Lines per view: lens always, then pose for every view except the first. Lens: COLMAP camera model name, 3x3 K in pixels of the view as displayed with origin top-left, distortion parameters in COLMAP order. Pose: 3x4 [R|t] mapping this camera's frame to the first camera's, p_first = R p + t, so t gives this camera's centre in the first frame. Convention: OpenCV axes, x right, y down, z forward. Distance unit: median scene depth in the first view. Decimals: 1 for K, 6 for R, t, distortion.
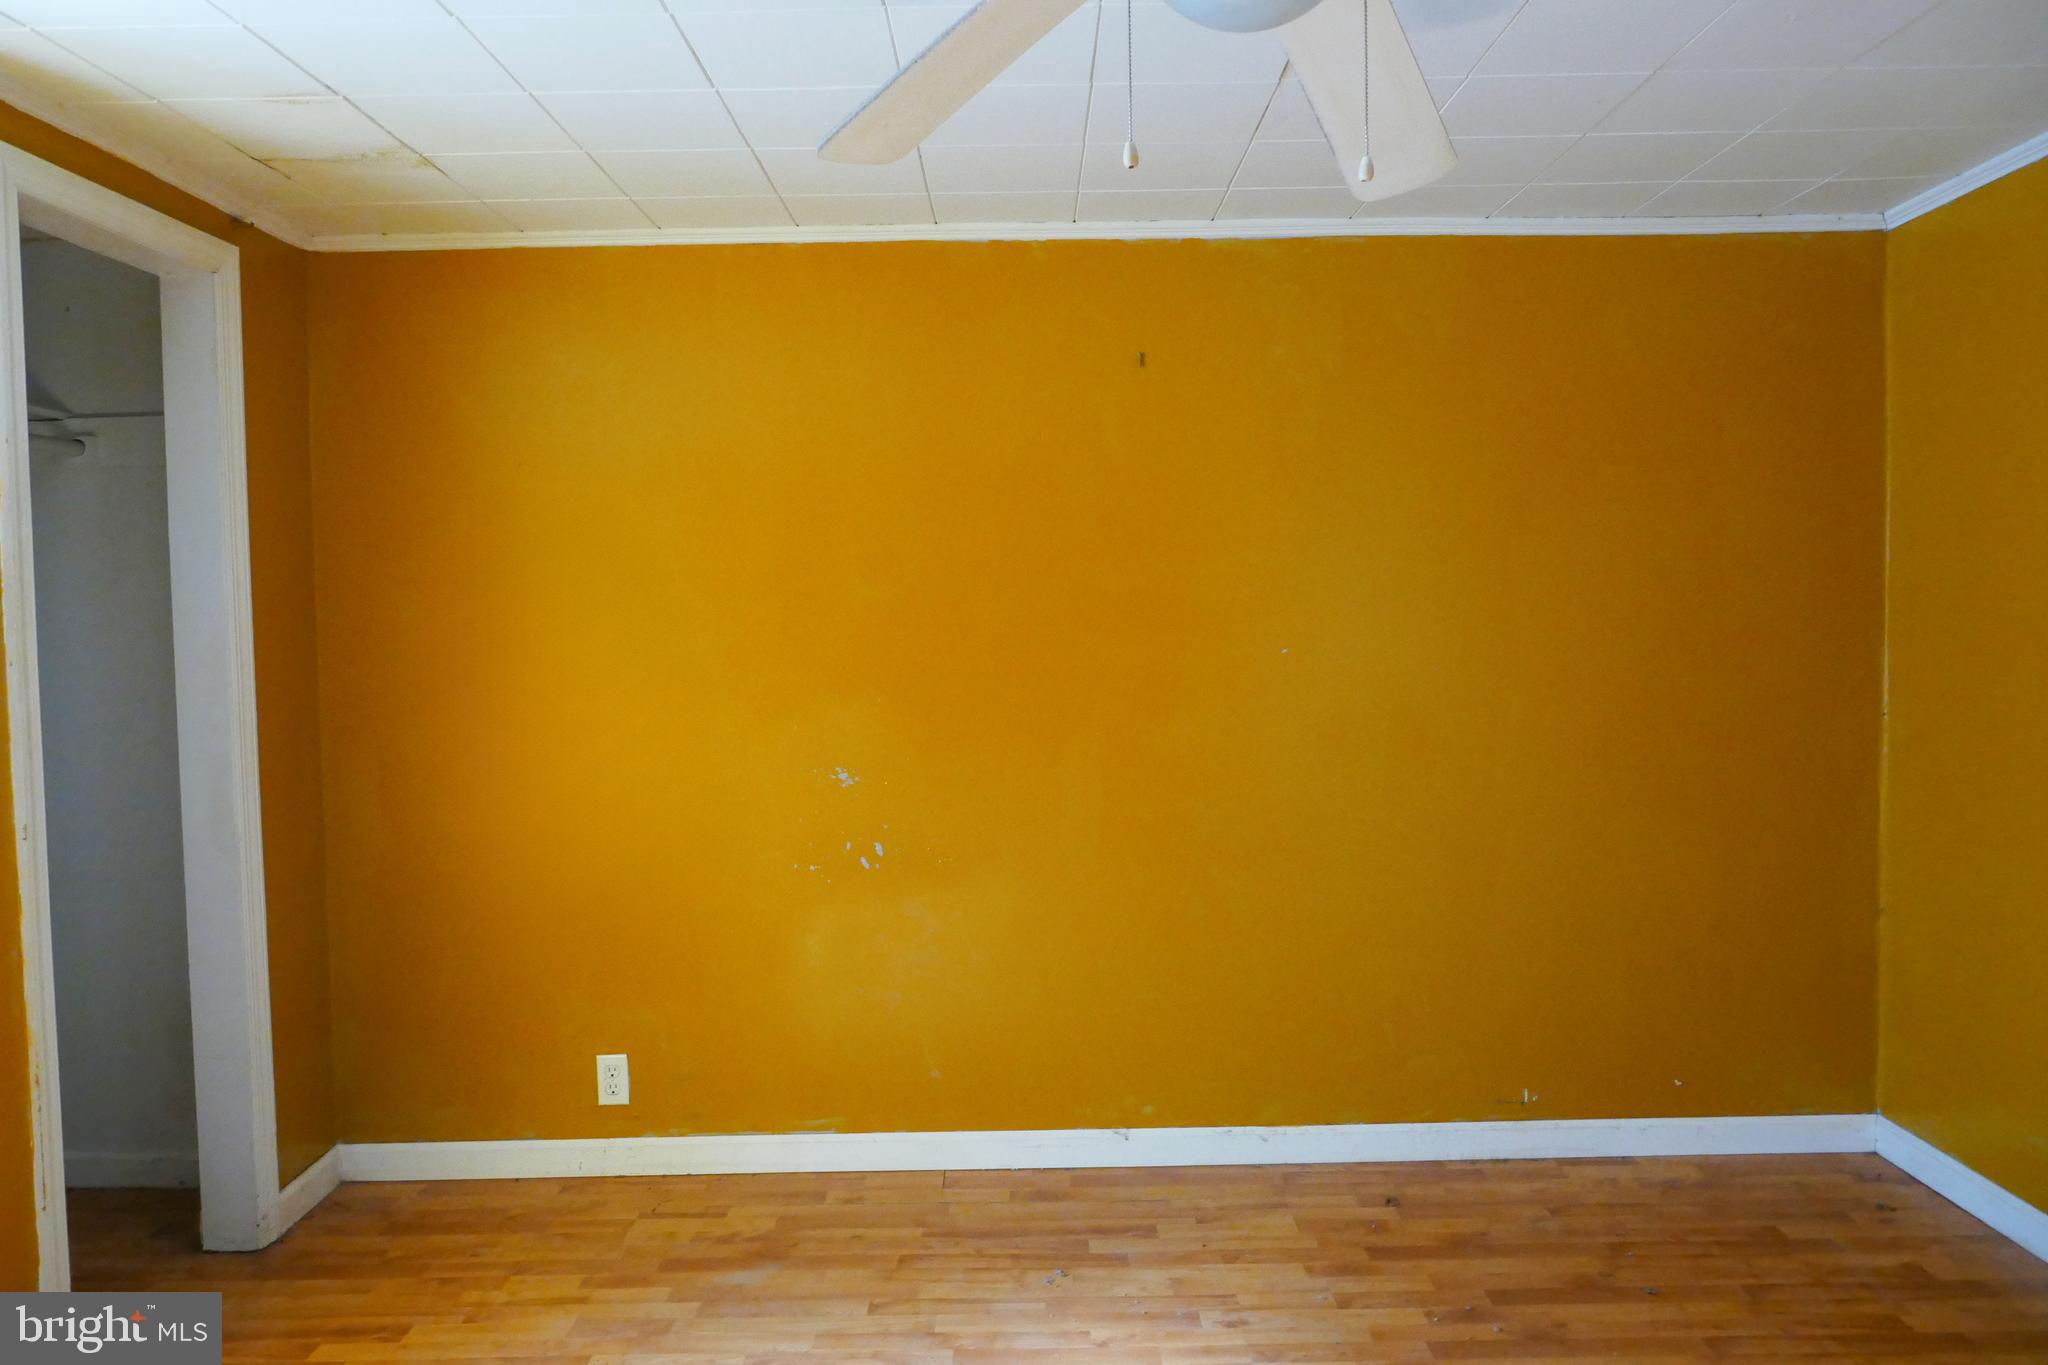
lens RADIAL K [[1480.0, 0, 1017.8], [0, 1480.0, 684.7], [0, 0, 1]] dist [-0.019789, 0.002381]
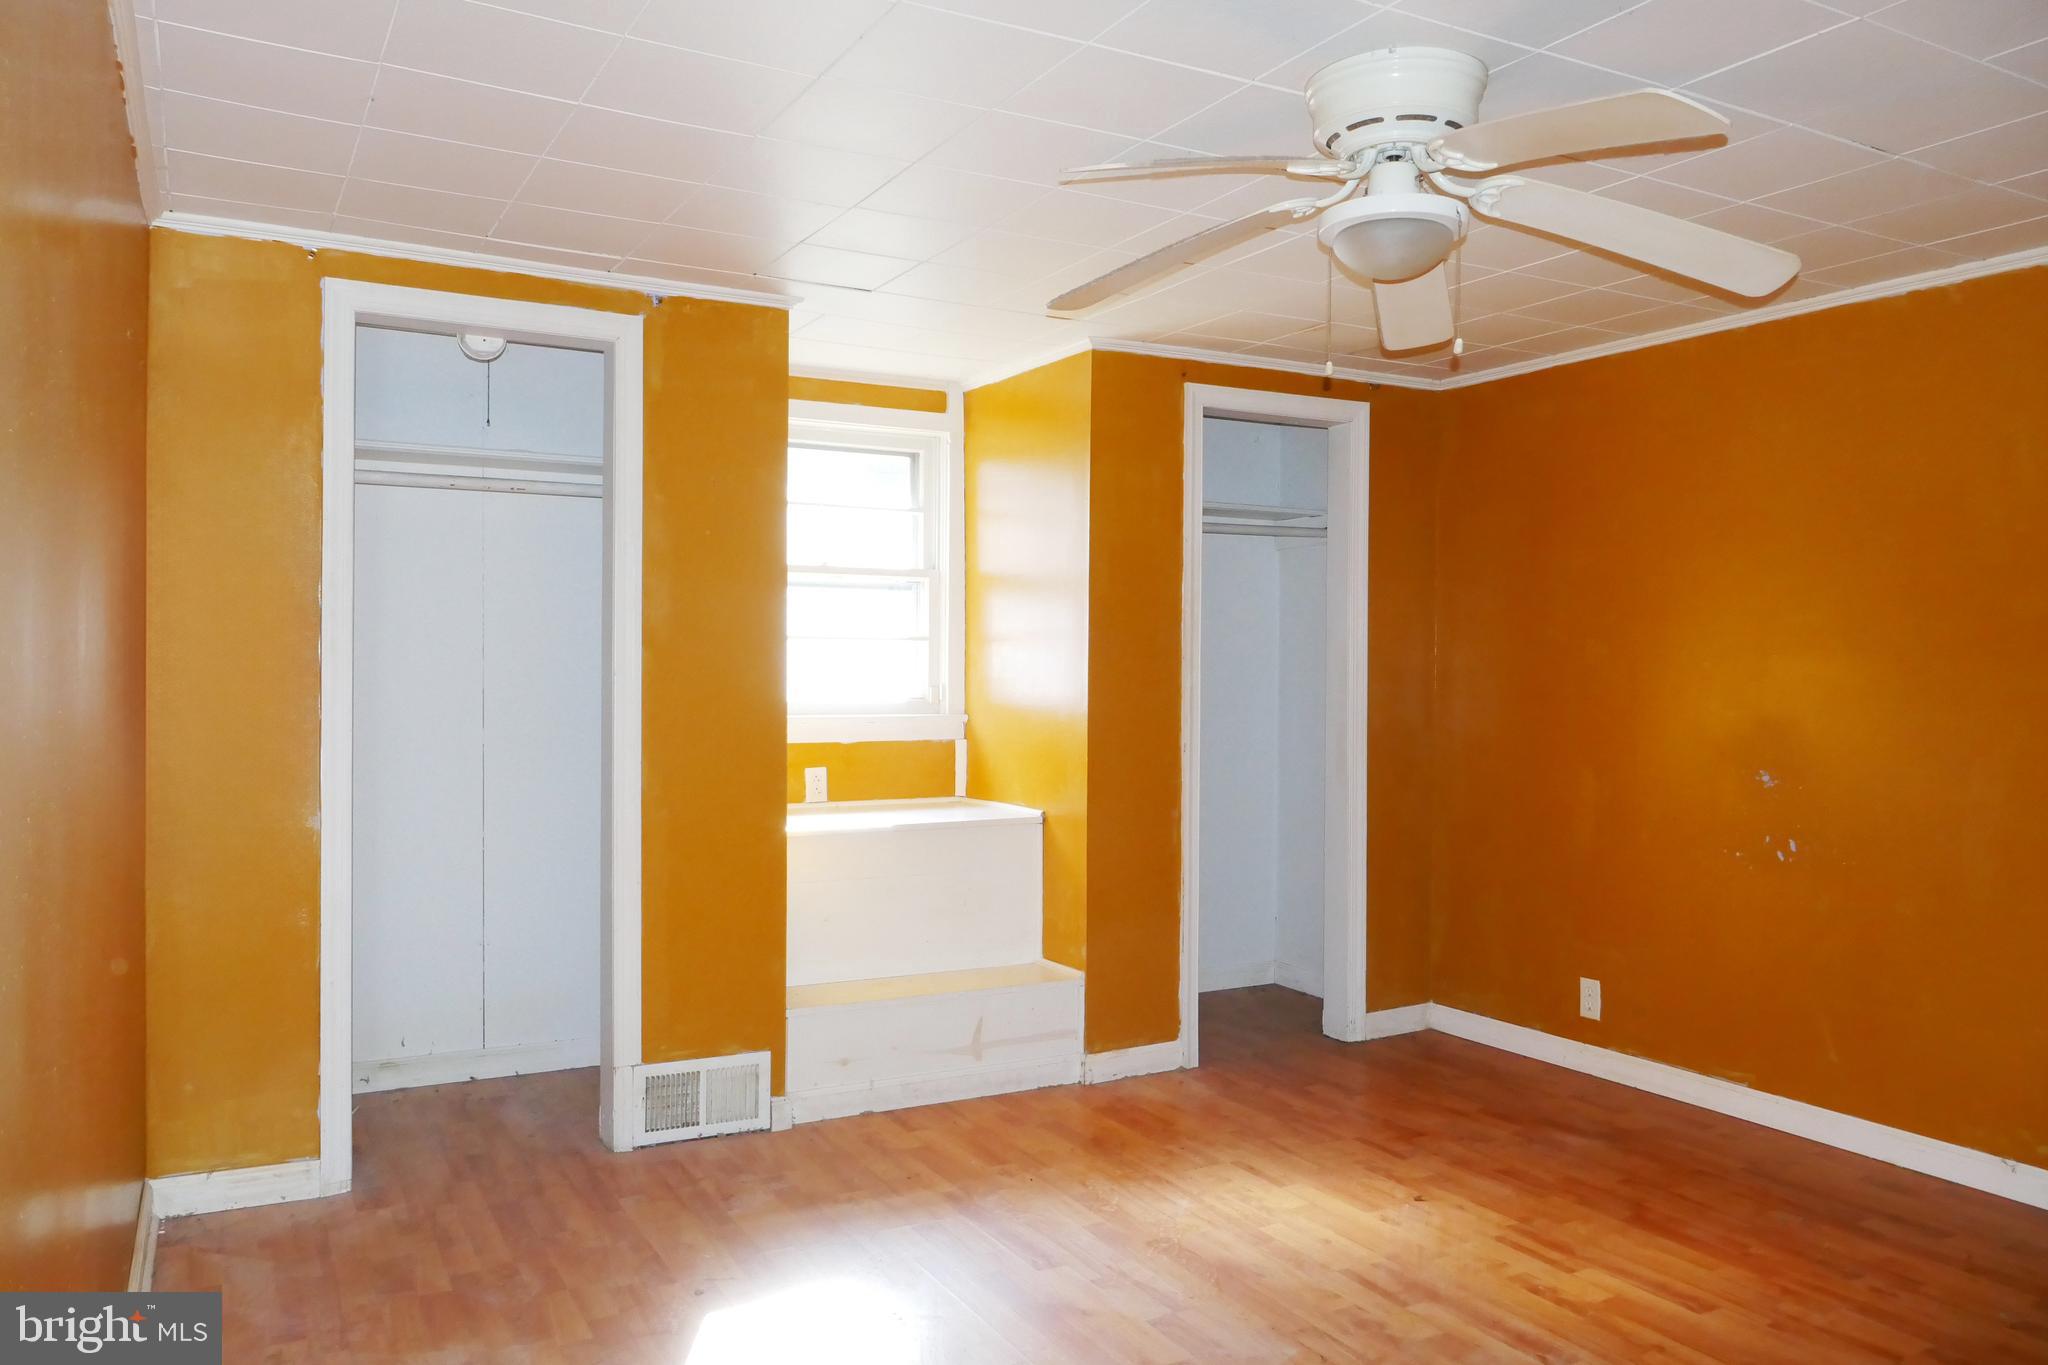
lens RADIAL K [[1480.0, 0, 1017.8], [0, 1480.0, 684.7], [0, 0, 1]] dist [-0.019789, 0.002381]
pose [[0.482374, 0.032539, -0.875361, 0.630927], [-0.062646, 0.998032, 0.002577, 0.023265], [0.873722, 0.053595, 0.483464, -0.075773]]
